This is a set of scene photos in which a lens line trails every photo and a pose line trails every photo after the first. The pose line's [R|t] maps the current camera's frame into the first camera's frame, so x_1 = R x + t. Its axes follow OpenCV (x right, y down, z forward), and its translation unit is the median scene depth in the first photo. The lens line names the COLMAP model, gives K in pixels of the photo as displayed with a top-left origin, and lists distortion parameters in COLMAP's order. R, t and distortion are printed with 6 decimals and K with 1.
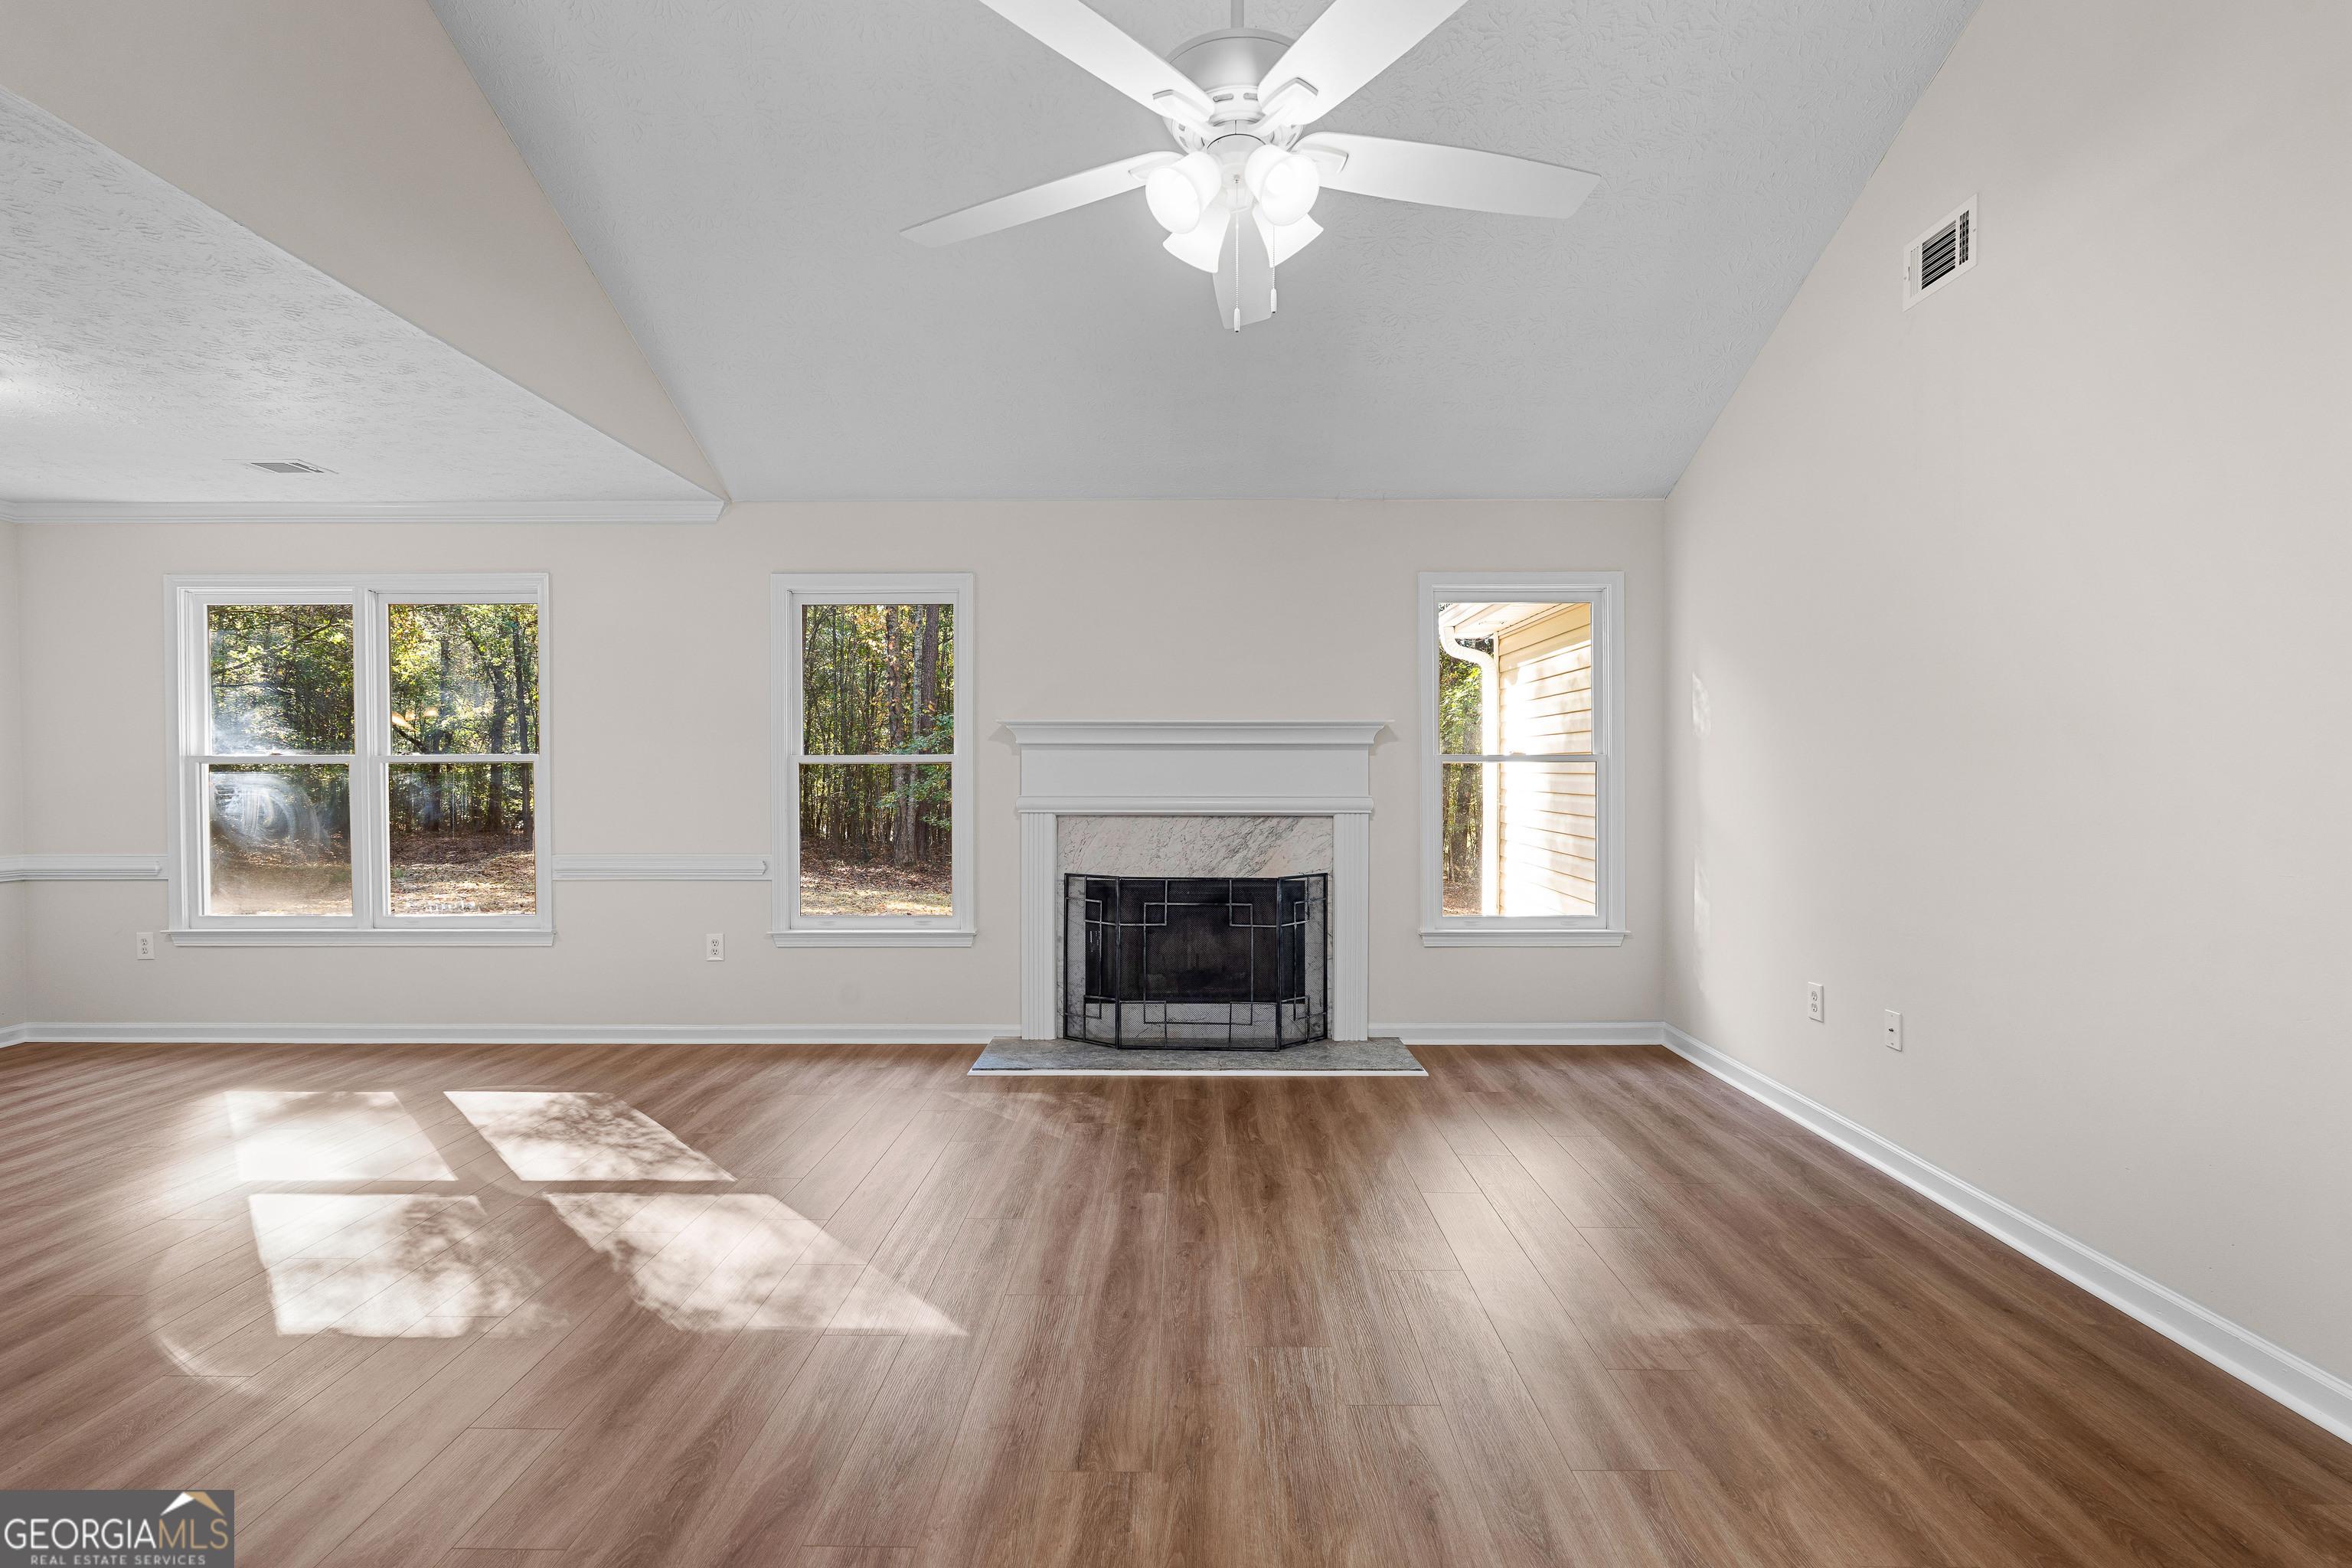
lens RADIAL K [[1061.3, 0, 1179.6], [0, 1061.3, 790.4], [0, 0, 1]] dist [-0.005048, -0.000286]
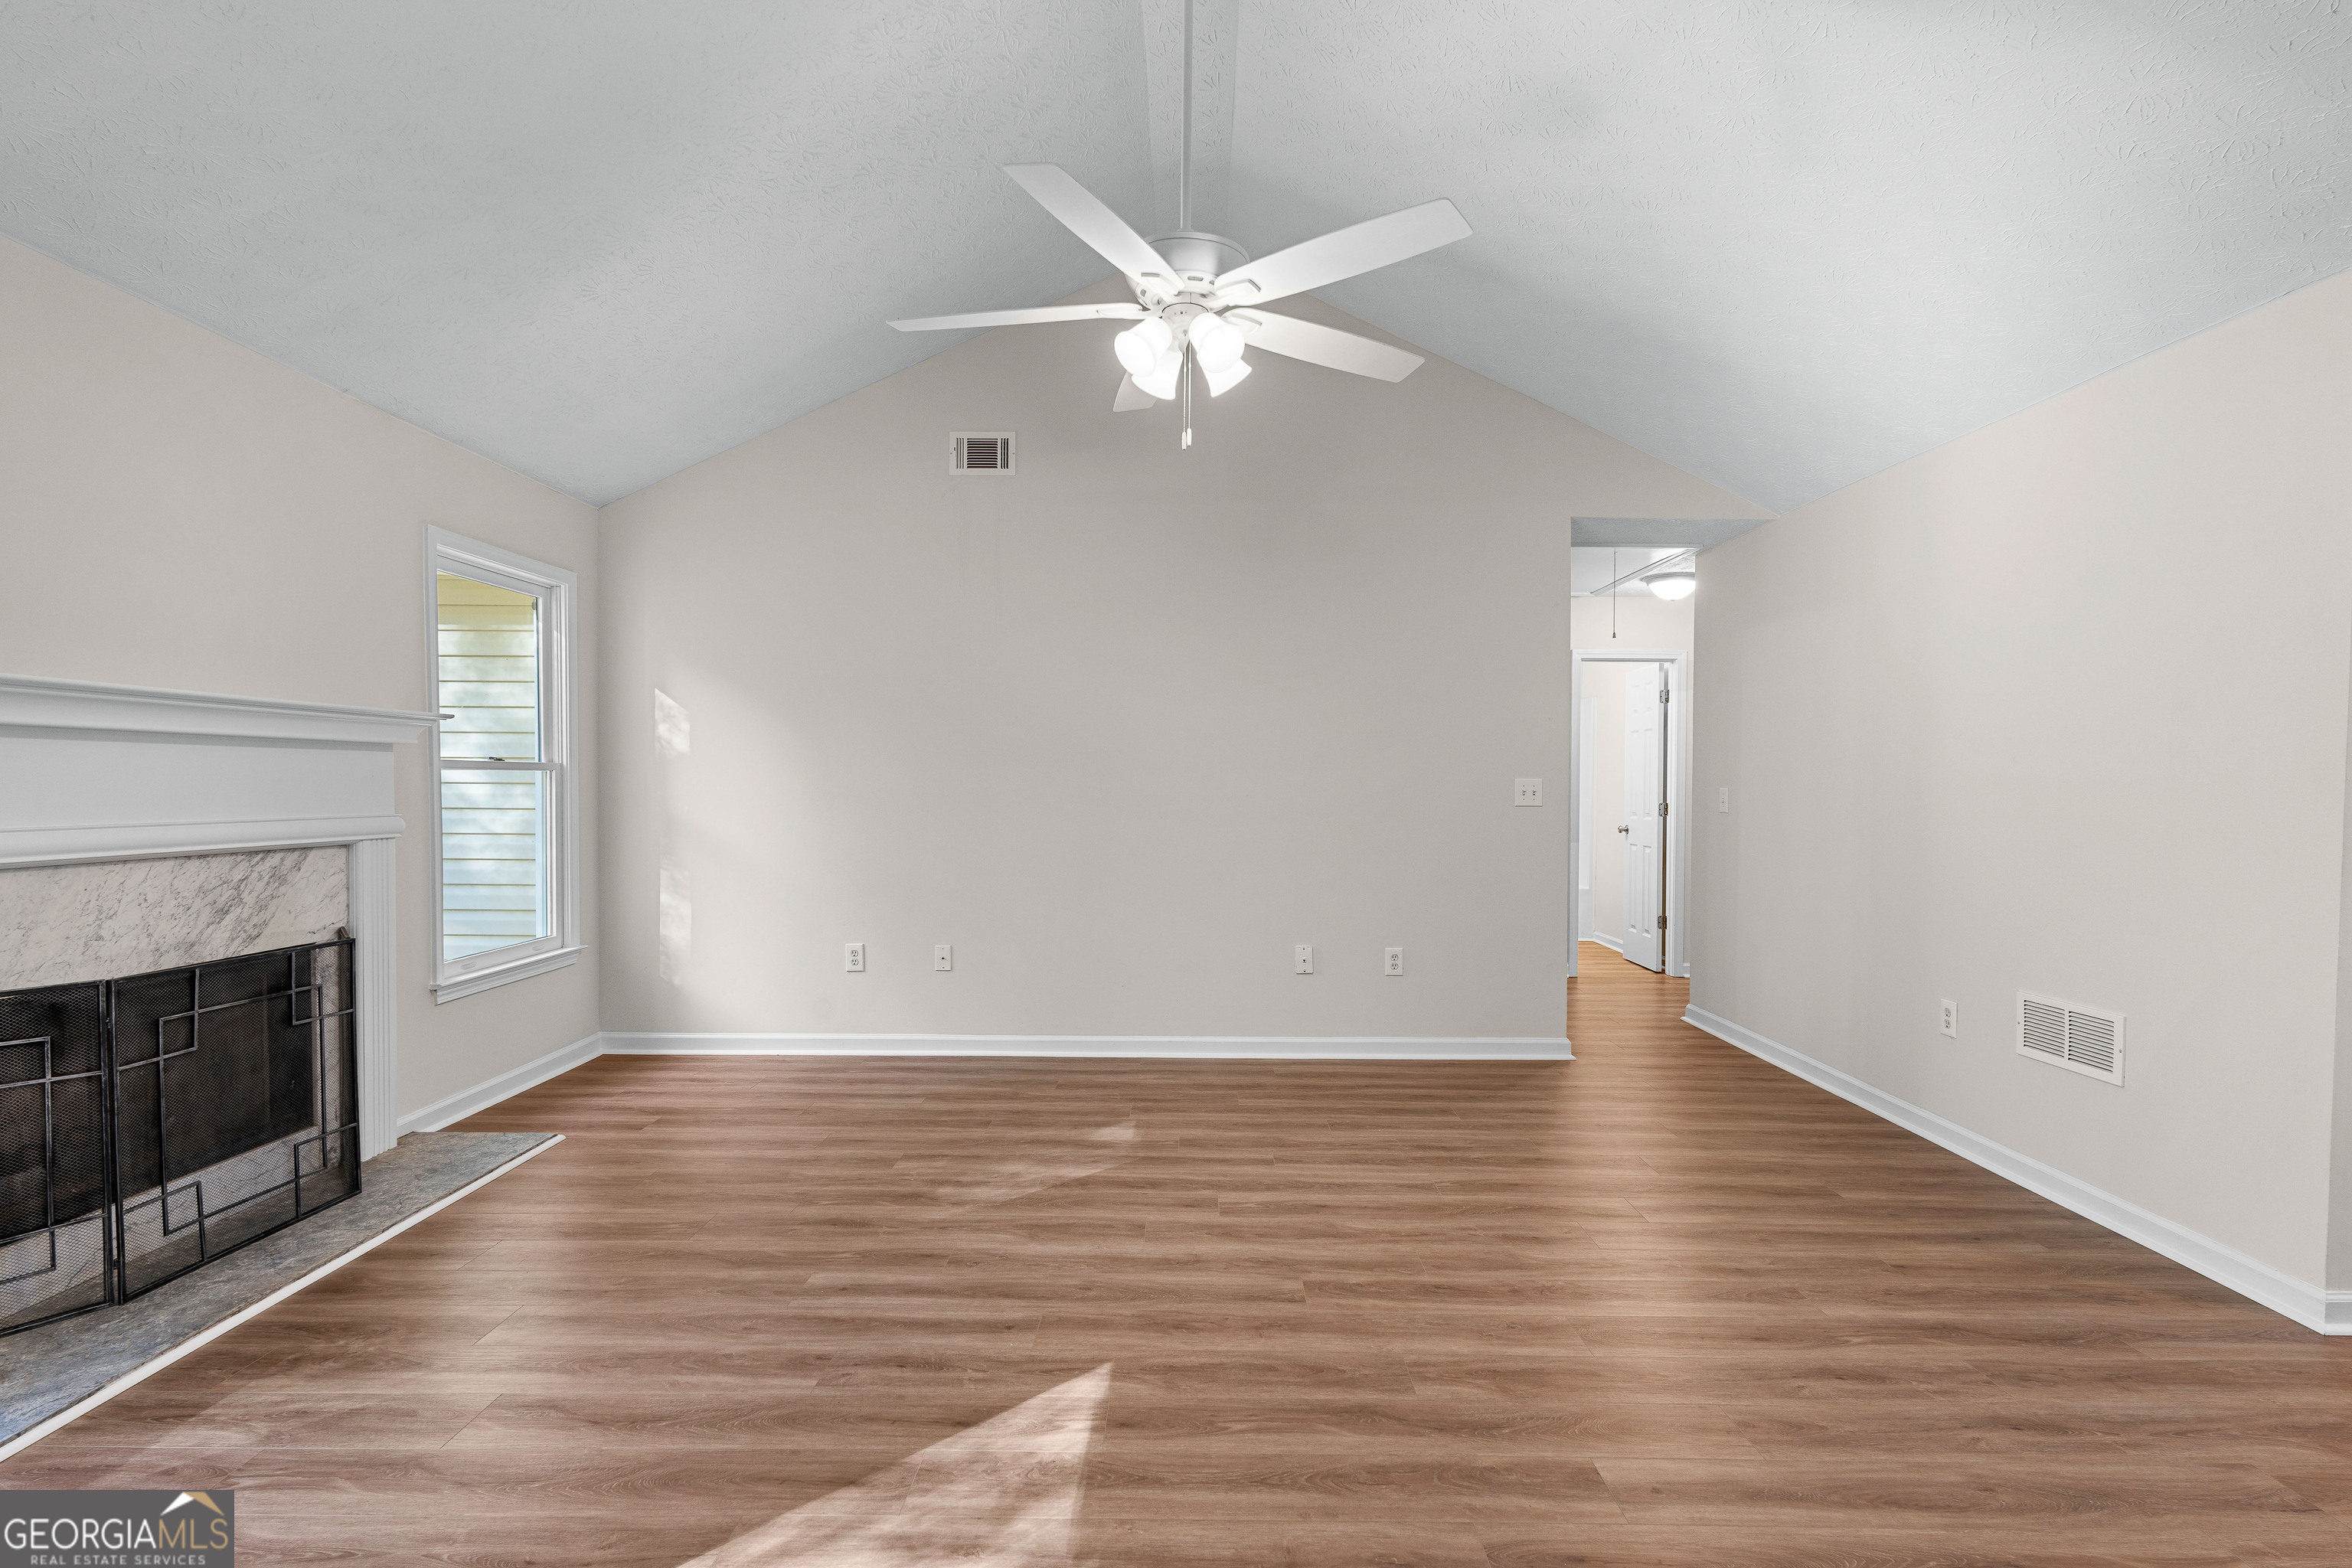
lens RADIAL K [[1100.3, 0, 1191.5], [0, 1100.3, 804.8], [0, 0, 1]] dist [-0.002386, 0.000008]
pose [[-0.006703, -0.020473, 0.999768, -0.586574], [0.012071, 0.999716, 0.020553, -0.010302], [-0.999905, 0.012206, -0.006454, 0.450606]]
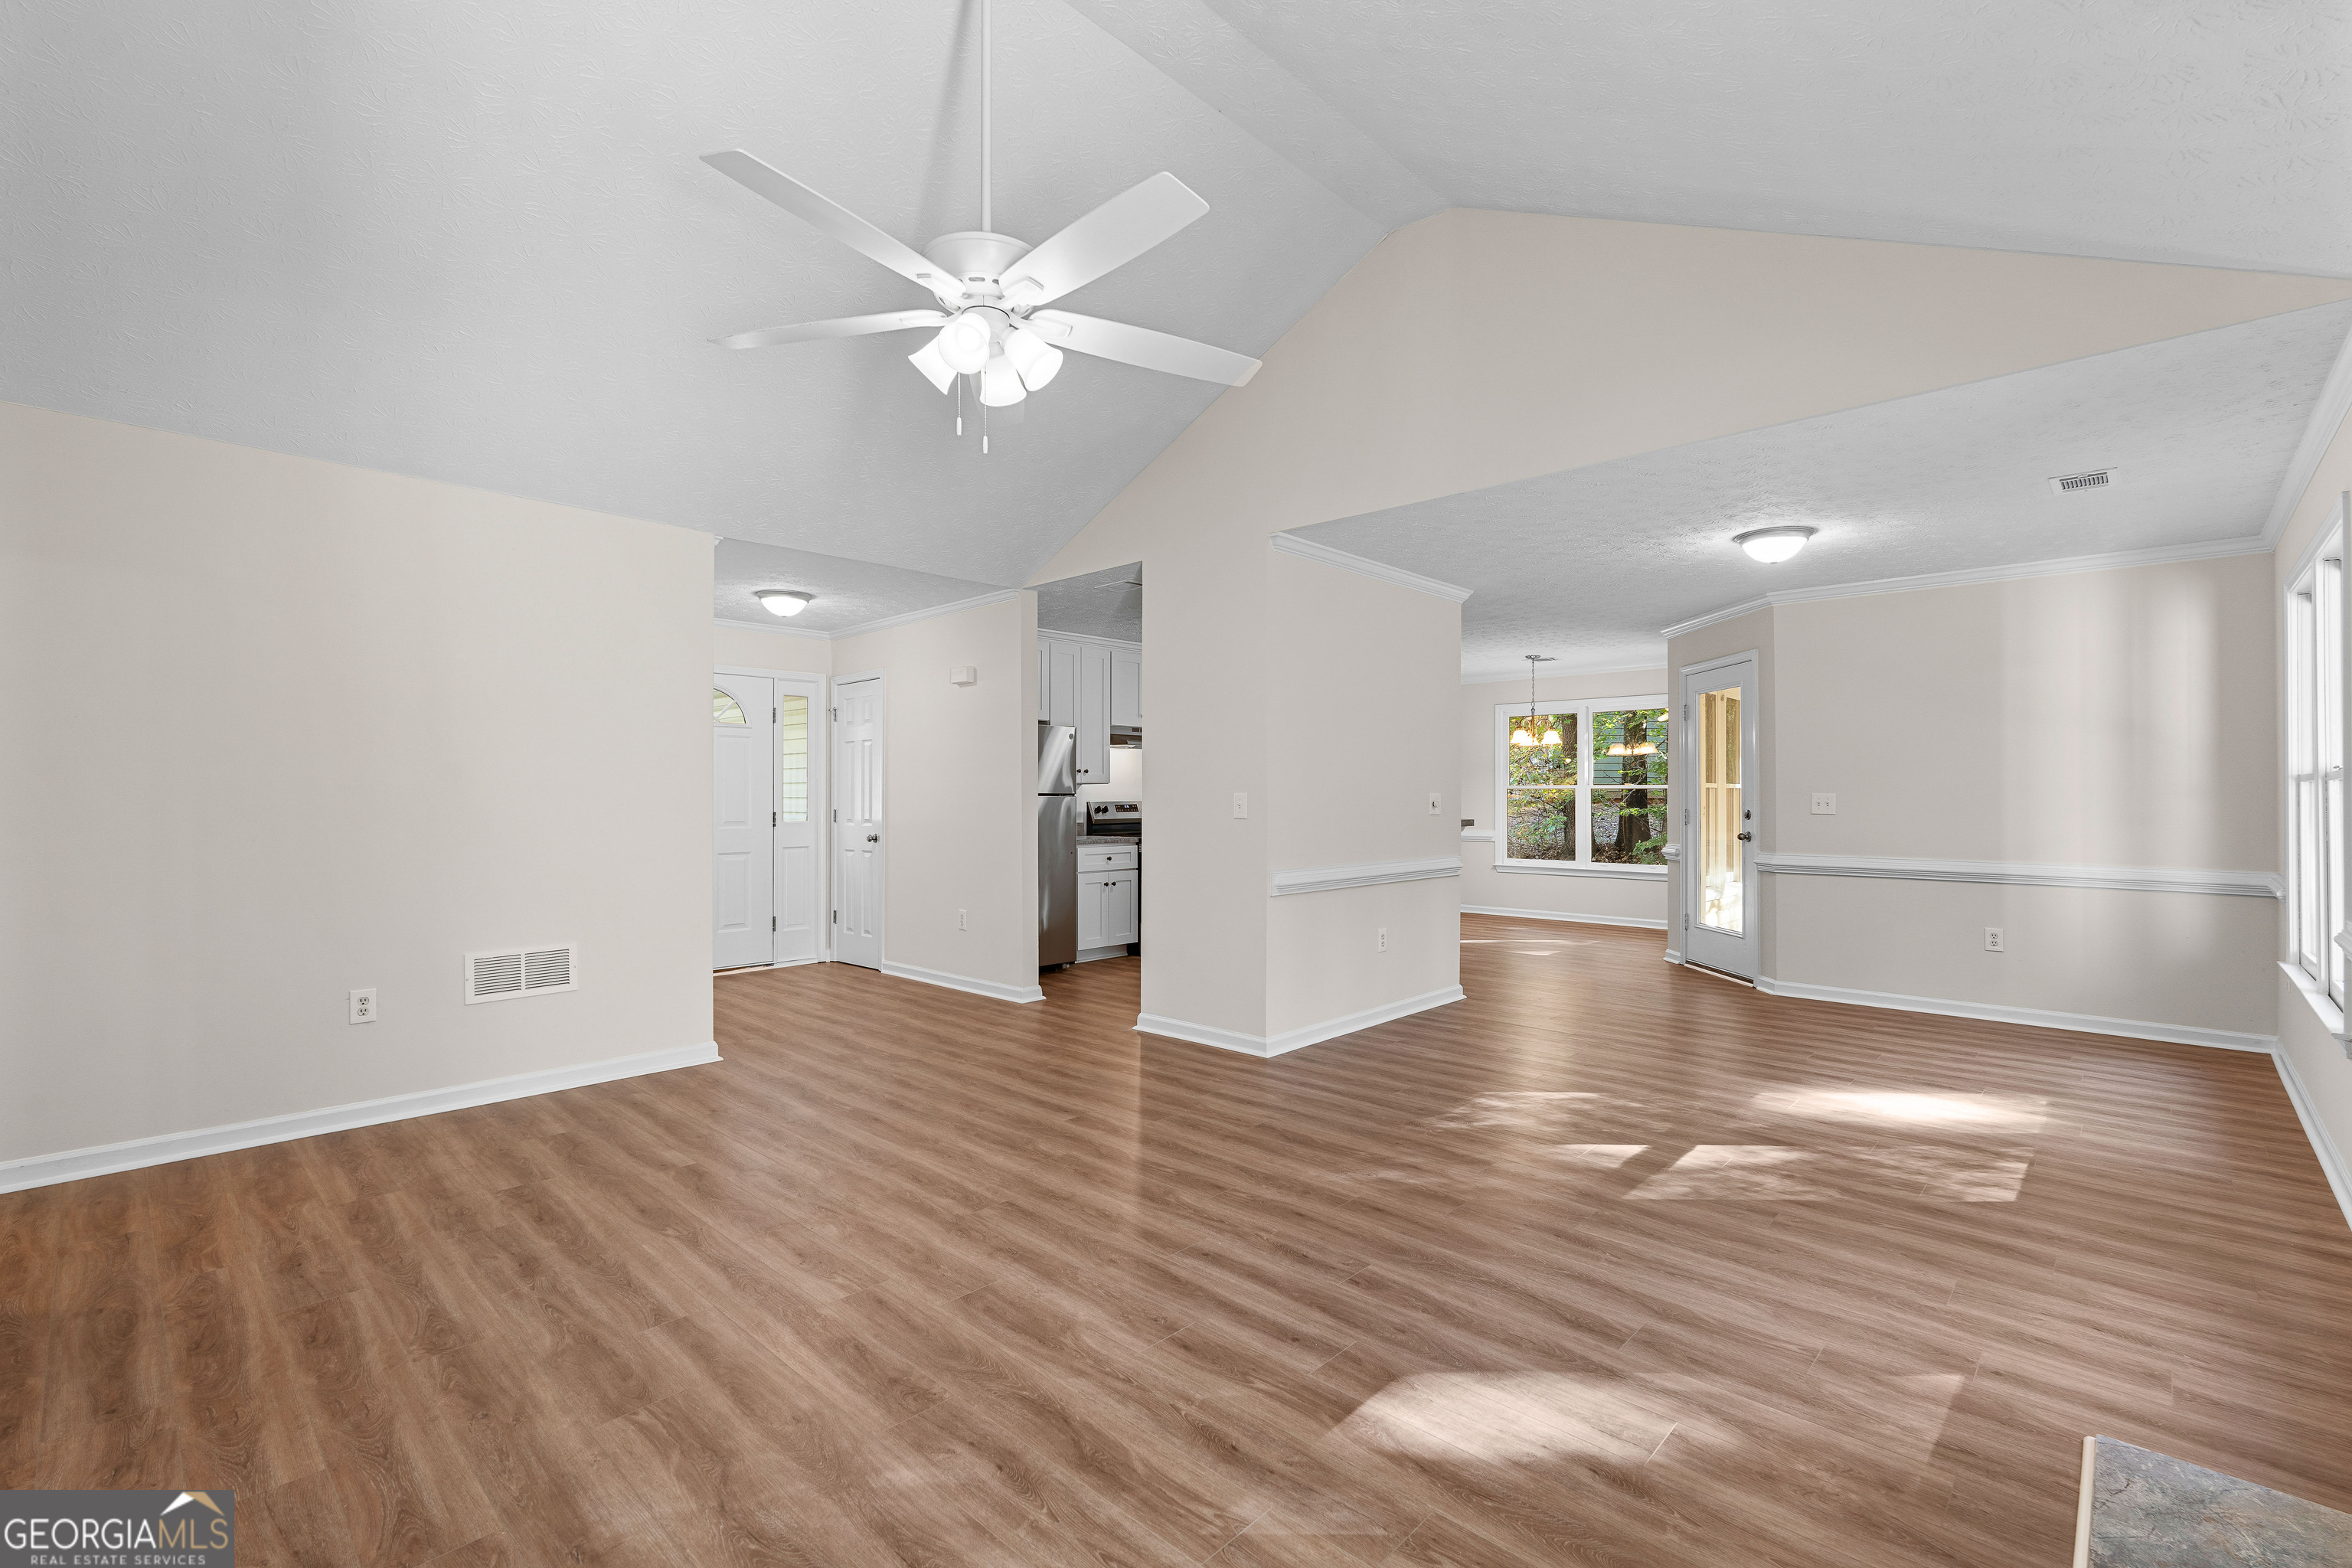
lens RADIAL K [[1034.0, 0, 1182.5], [0, 1034.0, 774.0], [0, 0, 1]] dist [-0.003327, 0.000097]
pose [[-0.680224, -0.011367, -0.732916, 0.370036], [-0.011356, 0.999923, -0.004969, -0.017770], [0.732917, 0.004943, -0.680300, 0.920301]]
